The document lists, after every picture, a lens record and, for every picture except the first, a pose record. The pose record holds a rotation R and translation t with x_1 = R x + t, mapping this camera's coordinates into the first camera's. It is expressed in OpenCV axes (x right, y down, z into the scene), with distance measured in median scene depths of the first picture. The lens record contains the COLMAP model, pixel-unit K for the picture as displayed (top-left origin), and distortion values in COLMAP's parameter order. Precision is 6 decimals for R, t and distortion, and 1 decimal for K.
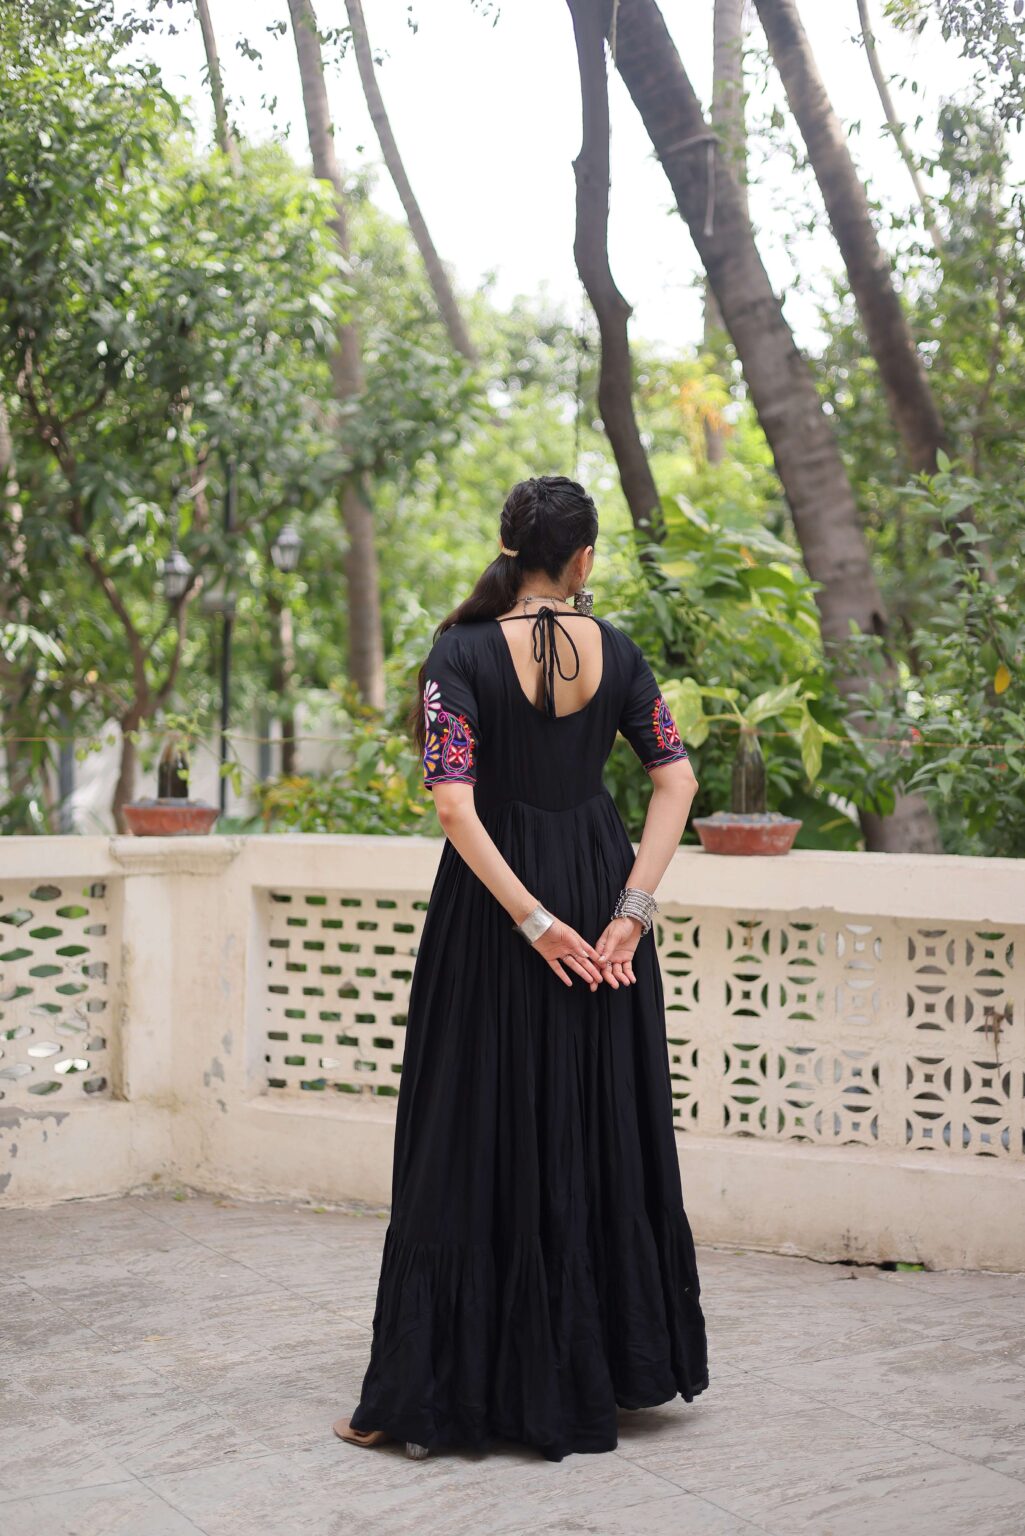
lens RADIAL K [[2174.5, 0, 501.0], [0, 2174.5, 762.5], [0, 0, 1]] dist [-0.007618, 0.088077]
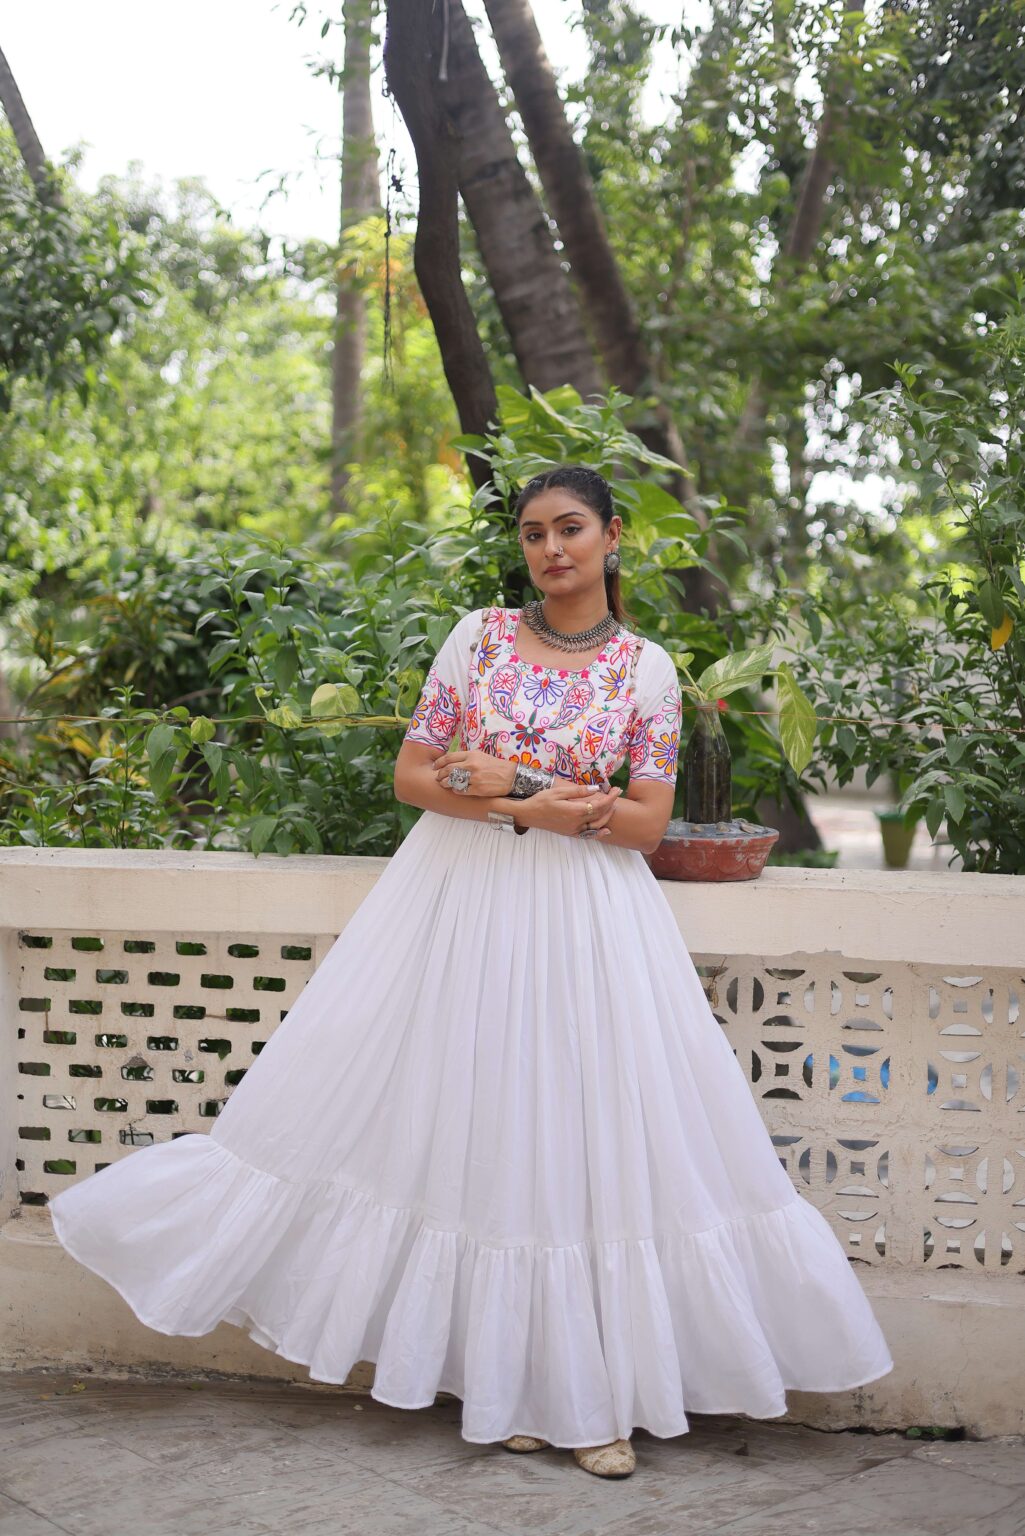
lens RADIAL K [[2174.2, 0, 490.5], [0, 2174.2, 762.3], [0, 0, 1]] dist [-0.013628, 0.059991]
pose [[0.980695, -0.013844, 0.195055, -0.094087], [0.005386, 0.999025, 0.043824, -0.026788], [-0.195471, -0.041928, 0.979813, 0.278638]]
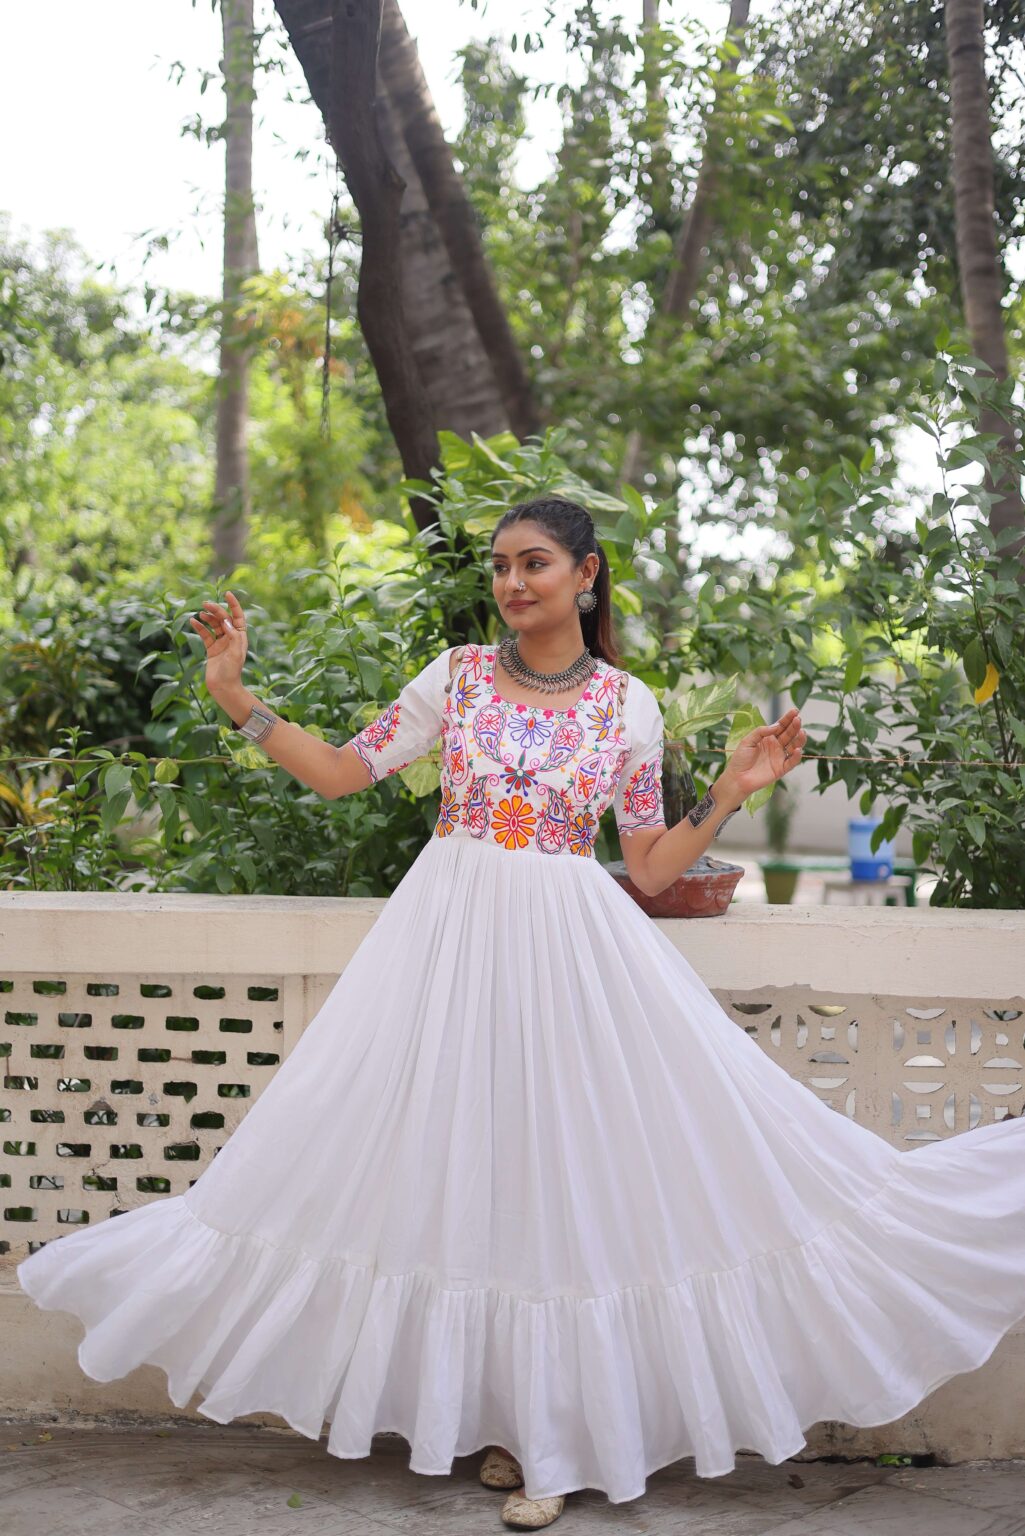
lens RADIAL K [[2175.2, 0, 504.8], [0, 2175.2, 772.2], [0, 0, 1]] dist [-0.005258, 0.010197]
pose [[0.964513, -0.013911, 0.263669, -0.128278], [0.008132, 0.999703, 0.022994, -0.021670], [-0.263910, -0.020034, 0.964339, 0.281710]]
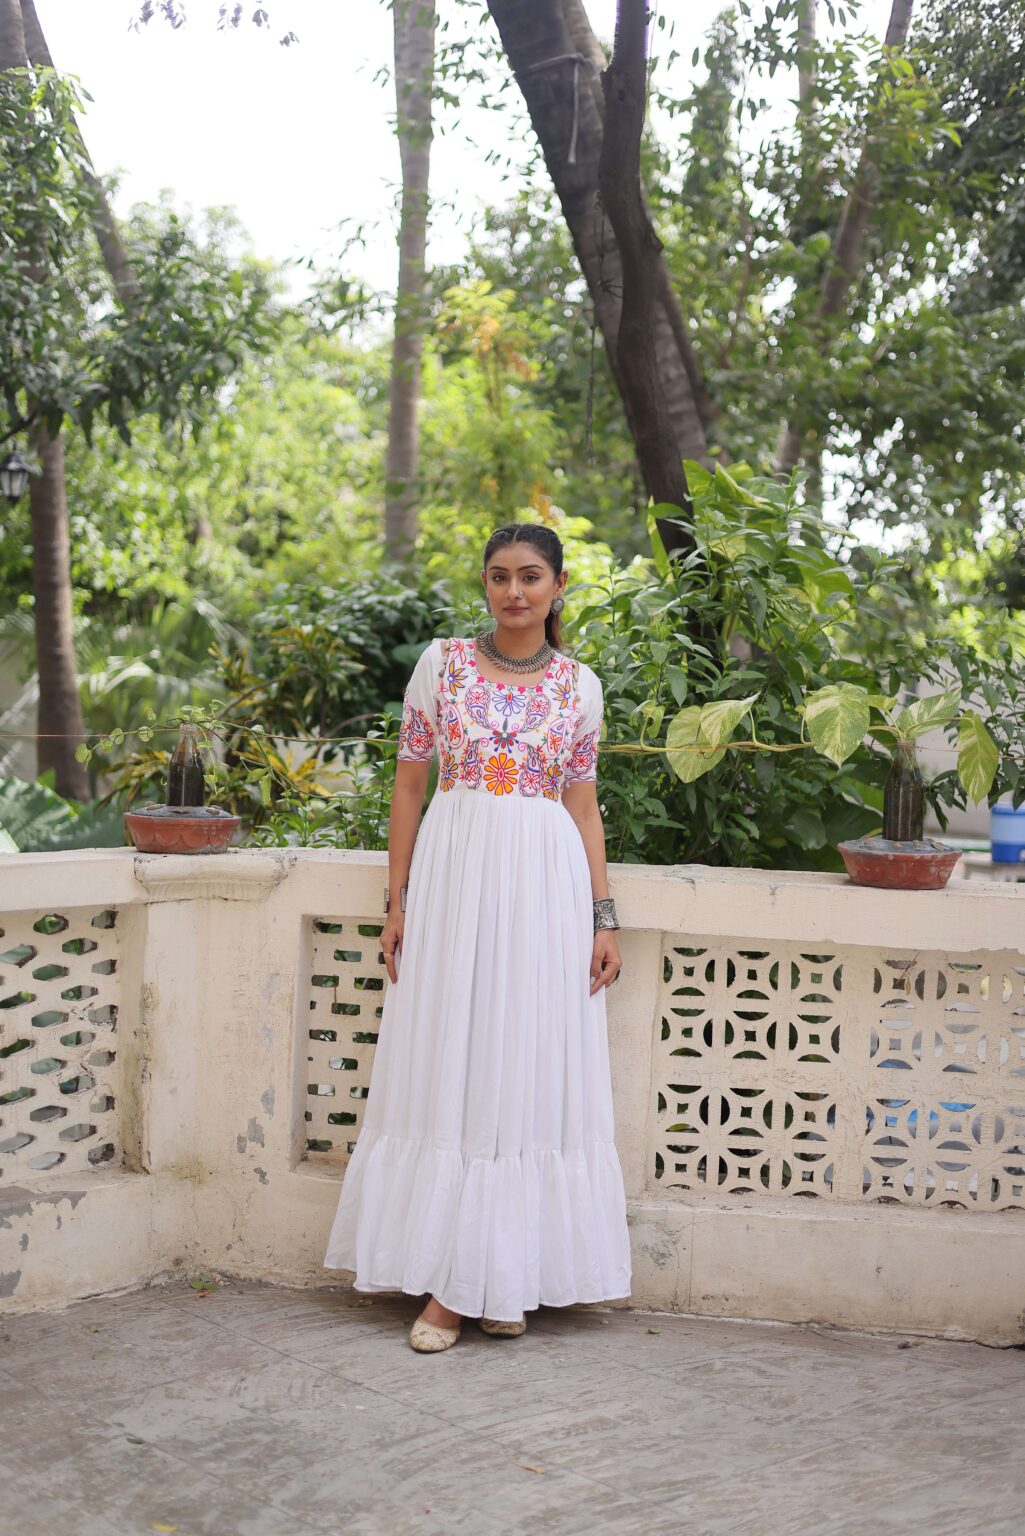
lens RADIAL K [[2166.1, 0, 512.5], [0, 2166.1, 768.0], [0, 0, 1]] dist [0.011219, -0.061997]
pose [[0.976136, 0.012282, 0.216813, -0.216302], [-0.020509, 0.999151, 0.035738, -0.031231], [-0.216190, -0.039332, 0.975559, 0.168069]]
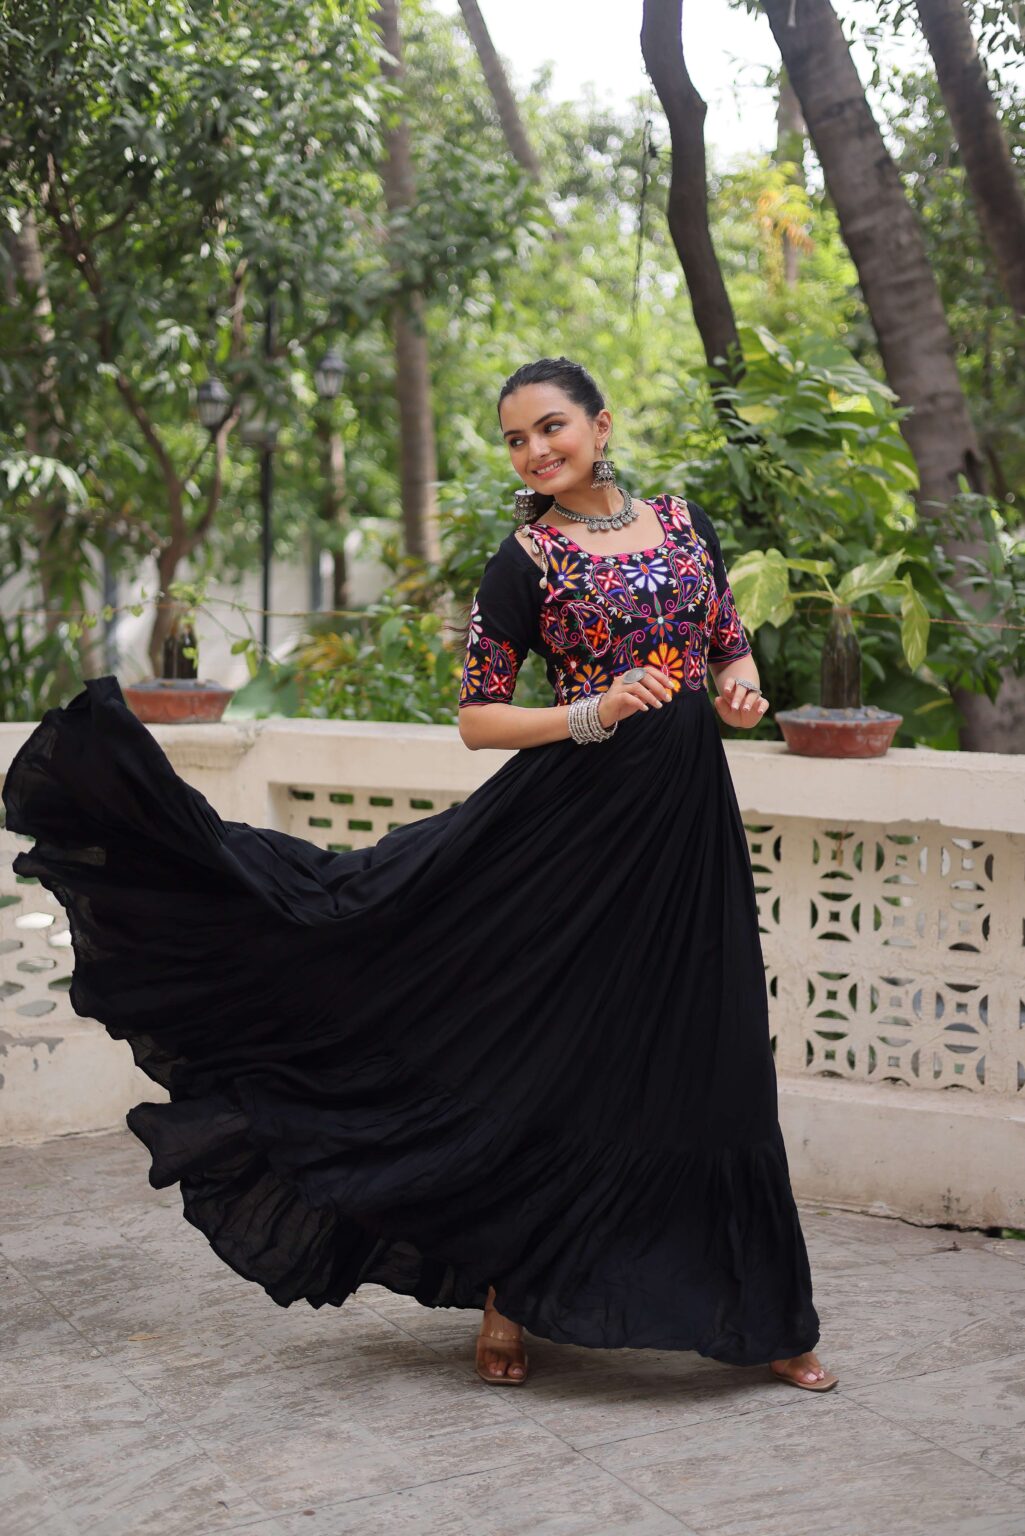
lens RADIAL K [[2175.8, 0, 512.5], [0, 2175.8, 768.0], [0, 0, 1]] dist [0.001293, 0.012177]
pose [[0.999734, 0.004966, -0.022522, 0.003502], [-0.003014, 0.996303, 0.085855, -0.024408], [0.022865, -0.085765, 0.996053, 0.129396]]
